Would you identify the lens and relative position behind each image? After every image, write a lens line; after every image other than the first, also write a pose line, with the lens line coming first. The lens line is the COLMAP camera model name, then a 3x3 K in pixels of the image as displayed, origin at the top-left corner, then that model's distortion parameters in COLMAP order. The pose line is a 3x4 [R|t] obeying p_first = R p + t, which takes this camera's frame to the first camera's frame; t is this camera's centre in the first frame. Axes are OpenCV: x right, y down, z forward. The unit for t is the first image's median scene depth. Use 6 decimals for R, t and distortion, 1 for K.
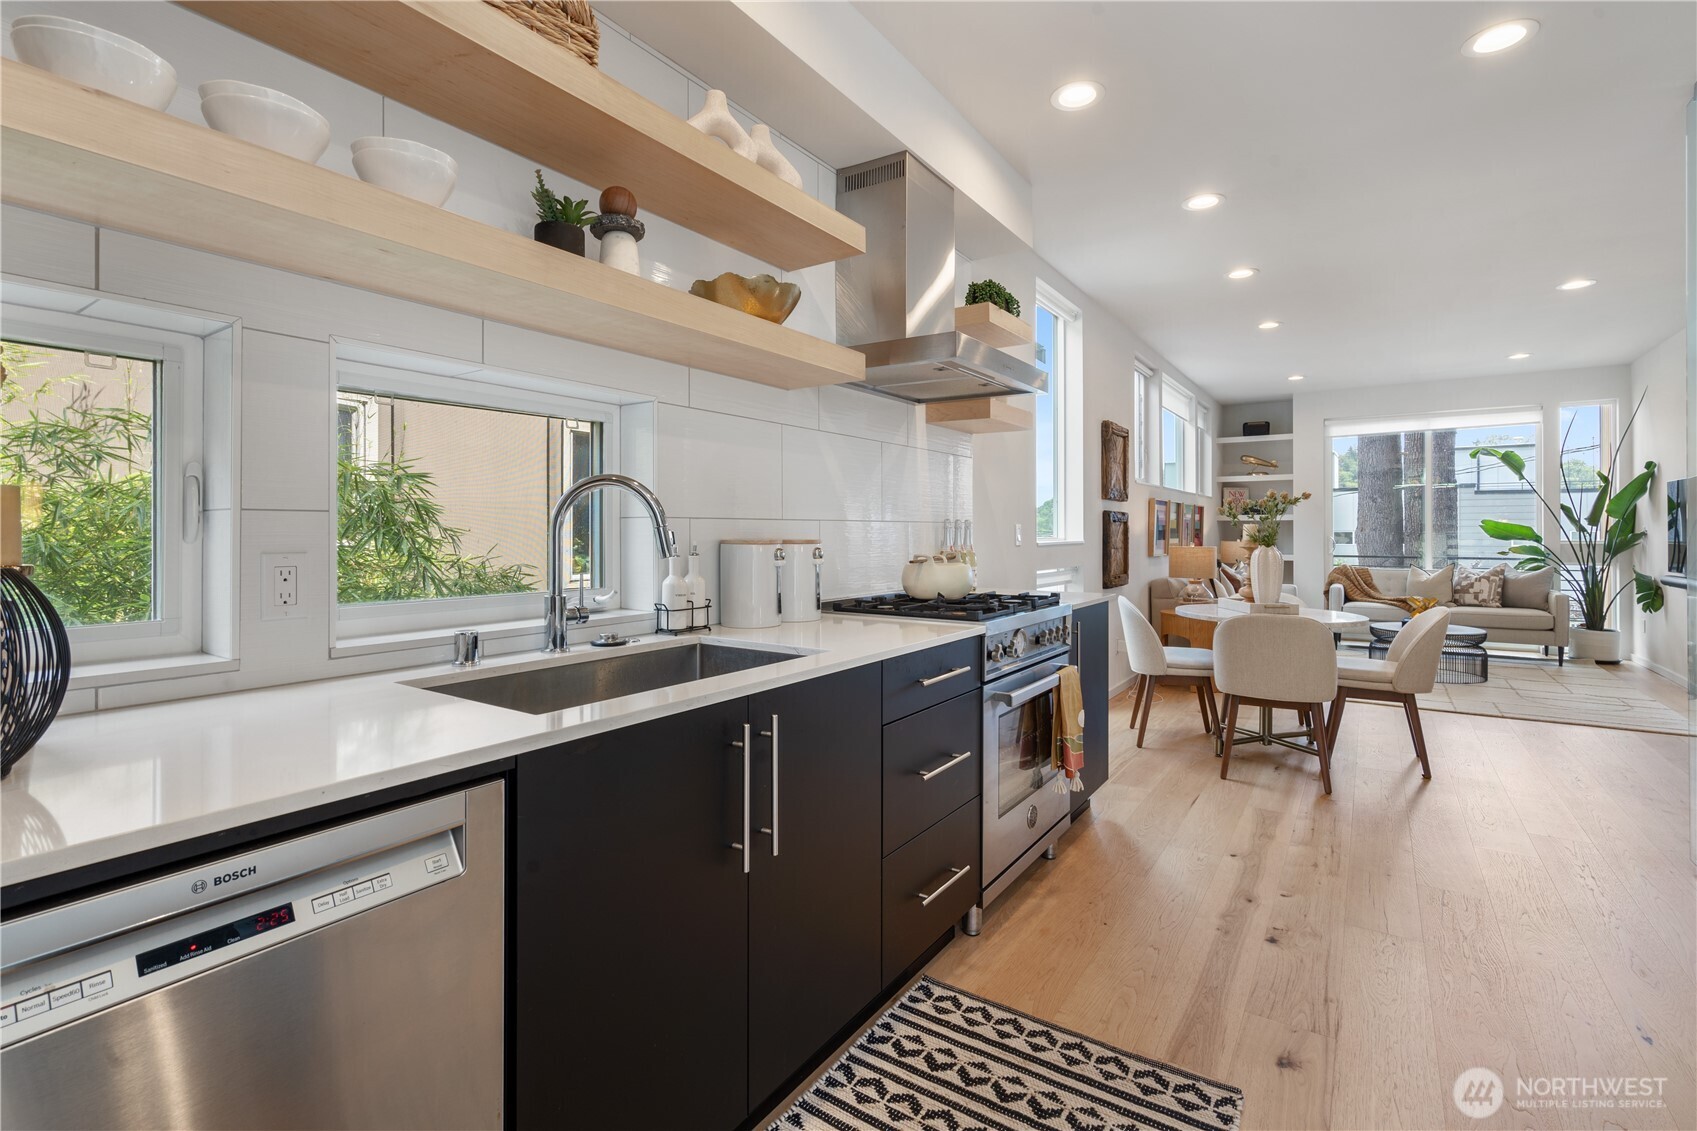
lens RADIAL K [[777.9, 0, 848.6], [0, 777.9, 533.2], [0, 0, 1]] dist [-0.002877, 0.001503]
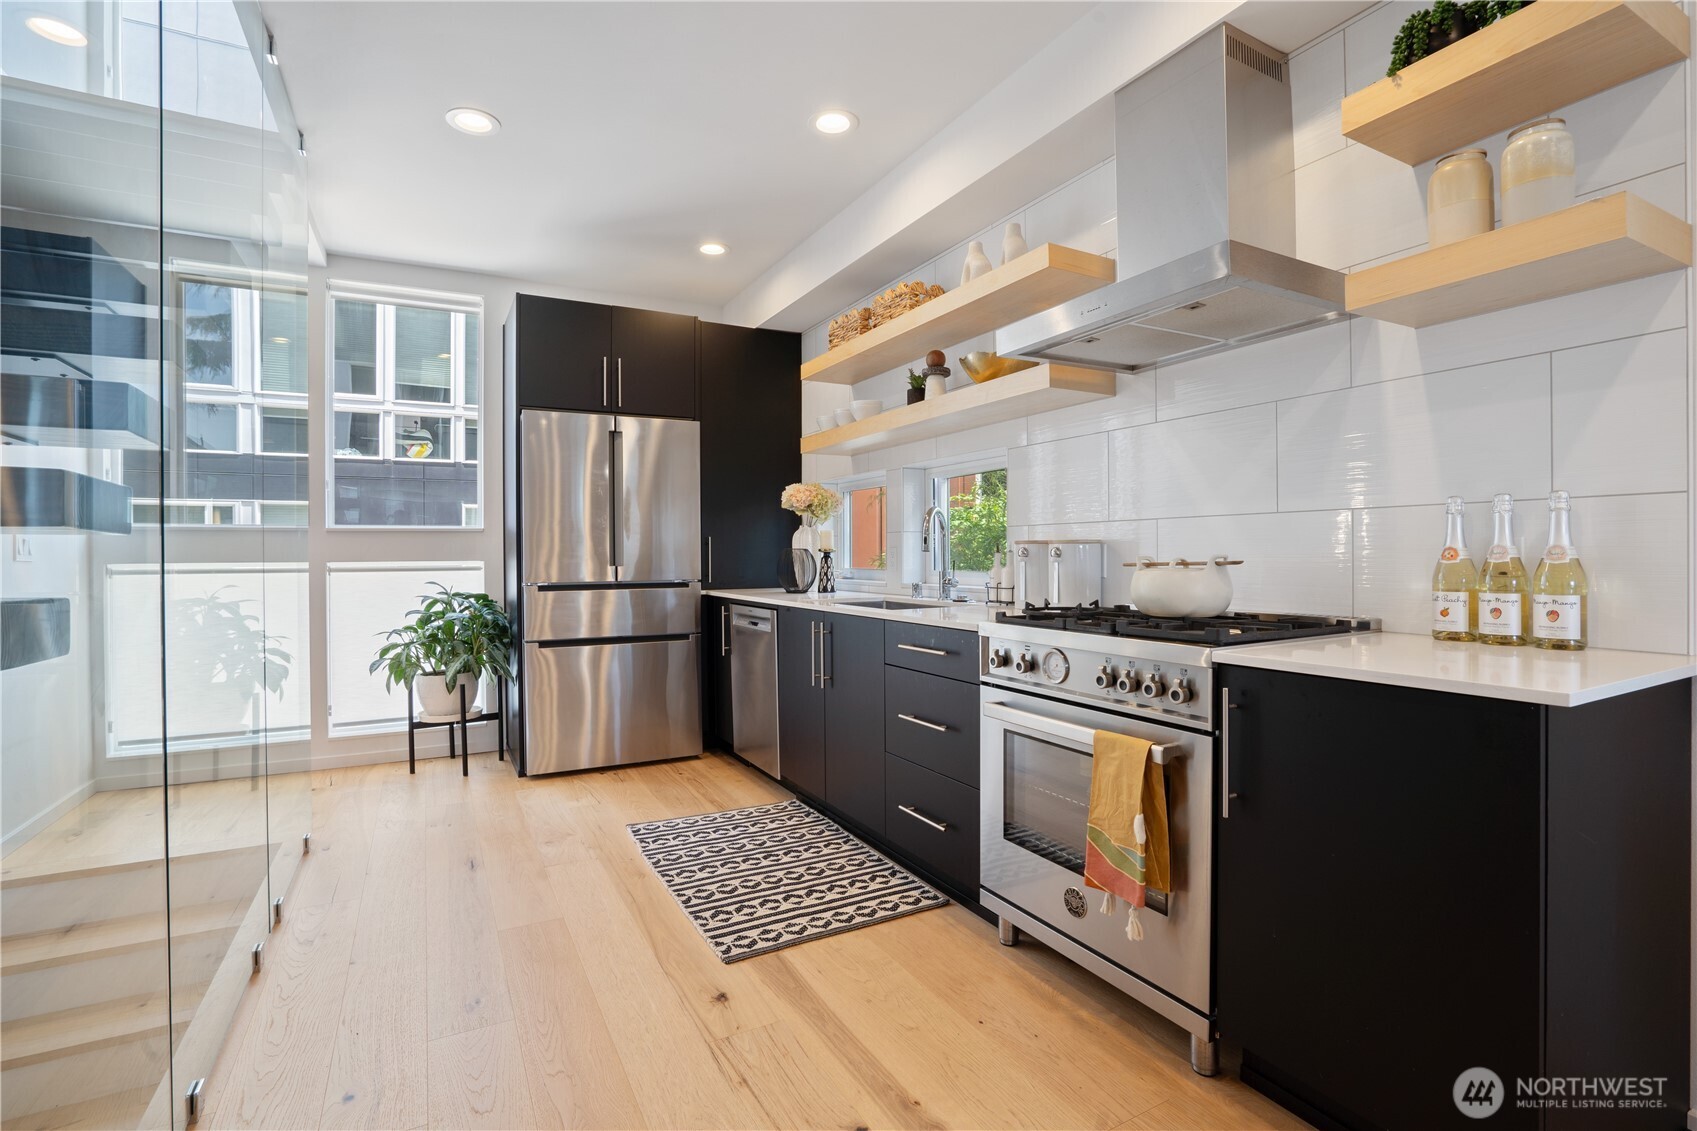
lens RADIAL K [[777.9, 0, 847.7], [0, 777.9, 559.6], [0, 0, 1]] dist [-0.002877, 0.001503]
pose [[-0.456287, 0.013360, -0.889732, 1.422452], [0.015826, 0.999851, 0.006898, 0.027920], [0.889692, -0.010934, -0.456431, 1.619519]]
